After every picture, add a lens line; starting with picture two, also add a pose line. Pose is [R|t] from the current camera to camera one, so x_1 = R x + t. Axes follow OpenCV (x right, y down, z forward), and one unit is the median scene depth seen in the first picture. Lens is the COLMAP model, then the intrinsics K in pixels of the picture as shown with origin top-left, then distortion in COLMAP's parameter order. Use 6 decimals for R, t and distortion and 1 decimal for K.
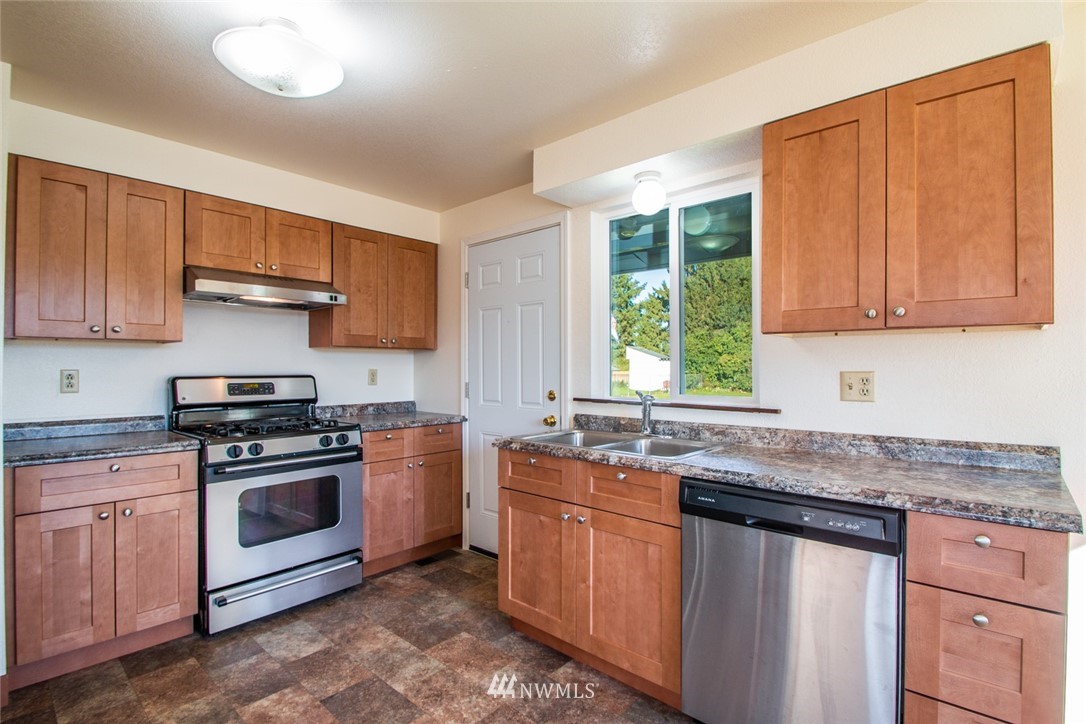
lens RADIAL K [[514.7, 0, 543.0], [0, 514.7, 362.0], [0, 0, 1]] dist [0.001727, -0.015185]
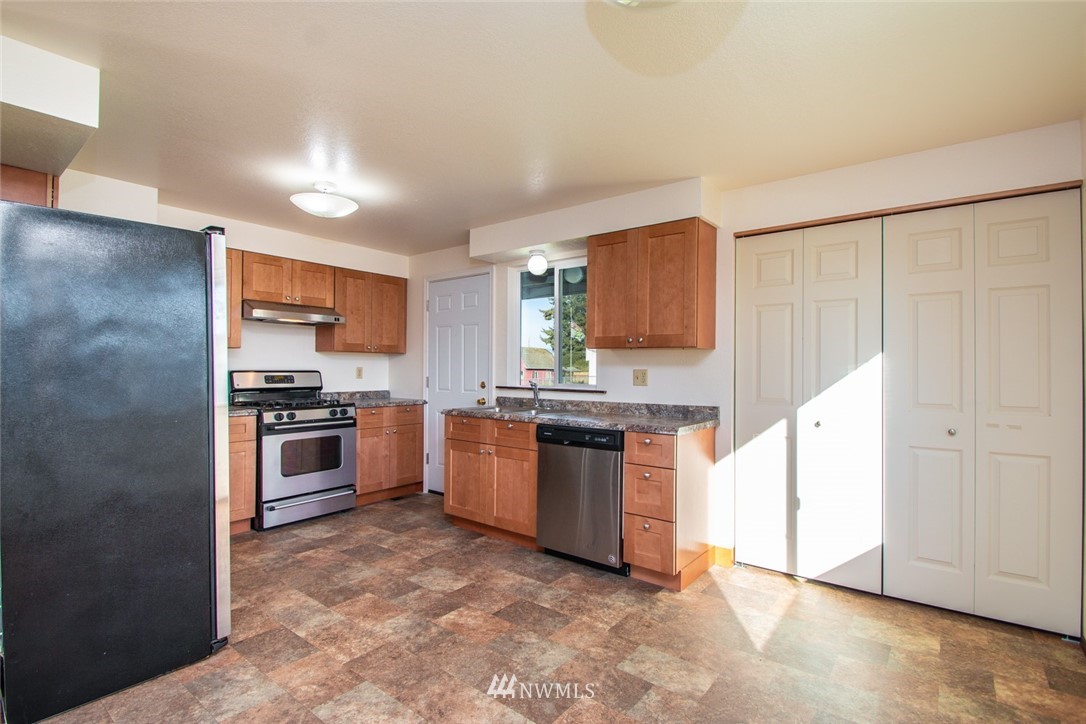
lens RADIAL K [[514.7, 0, 550.6], [0, 514.7, 364.6], [0, 0, 1]] dist [0.003677, 0.000363]
pose [[0.996941, 0.007639, 0.077786, 0.109594], [-0.007876, 0.999965, 0.002737, -0.001002], [-0.077762, -0.003341, 0.996966, -0.604317]]
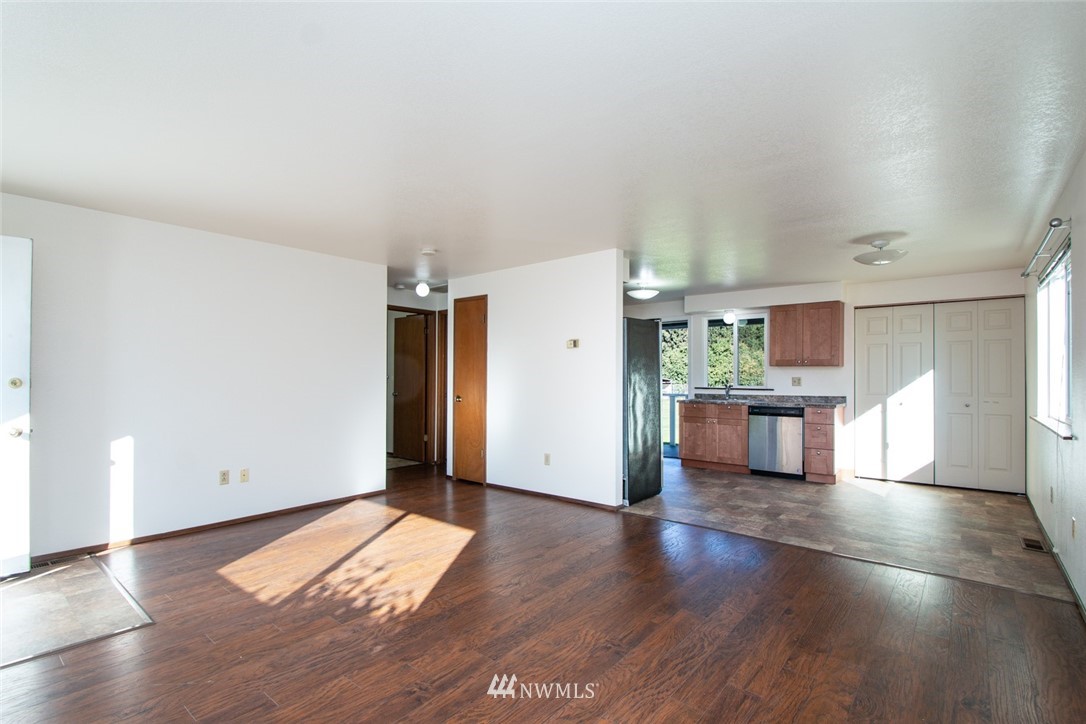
lens RADIAL K [[522.9, 0, 536.4], [0, 522.9, 376.1], [0, 0, 1]] dist [-0.007820, -0.000373]
pose [[0.999184, 0.005433, 0.040015, -0.924391], [-0.005701, 0.999962, 0.006573, -0.001321], [-0.039977, -0.006796, 0.999177, -1.764873]]
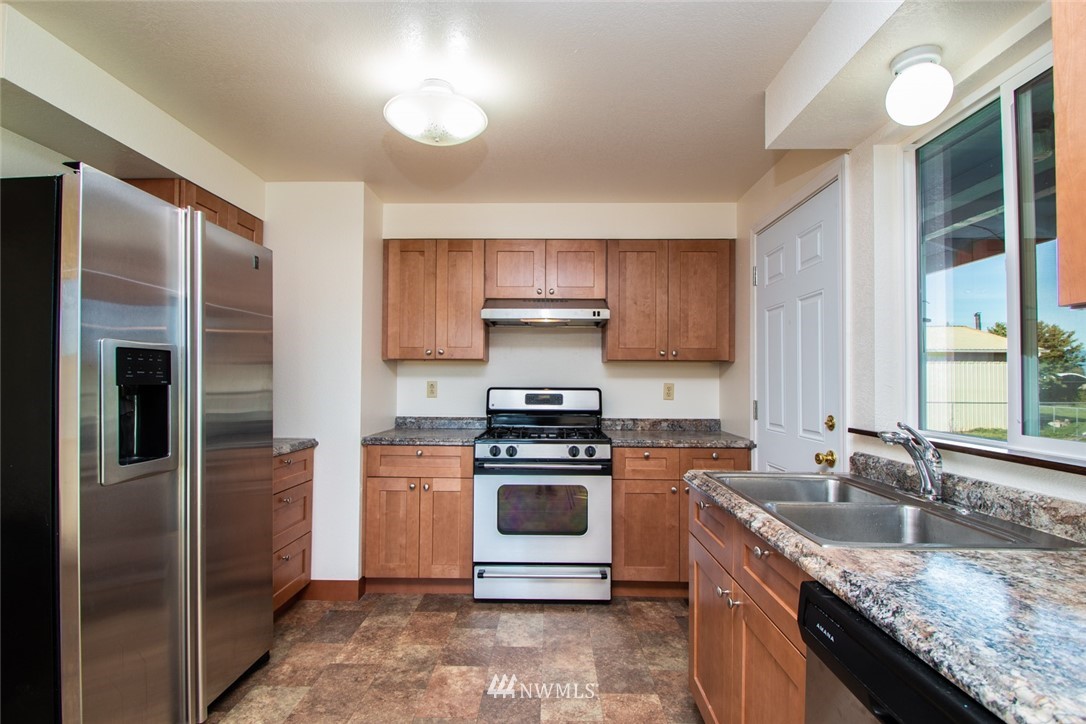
lens RADIAL K [[515.4, 0, 540.5], [0, 515.4, 369.6], [0, 0, 1]] dist [0.000236, -0.000216]
pose [[0.648648, -0.010908, -0.761011, 0.335482], [-0.000005, 0.999897, -0.014336, 0.003153], [0.761089, 0.009303, 0.648581, 0.271739]]
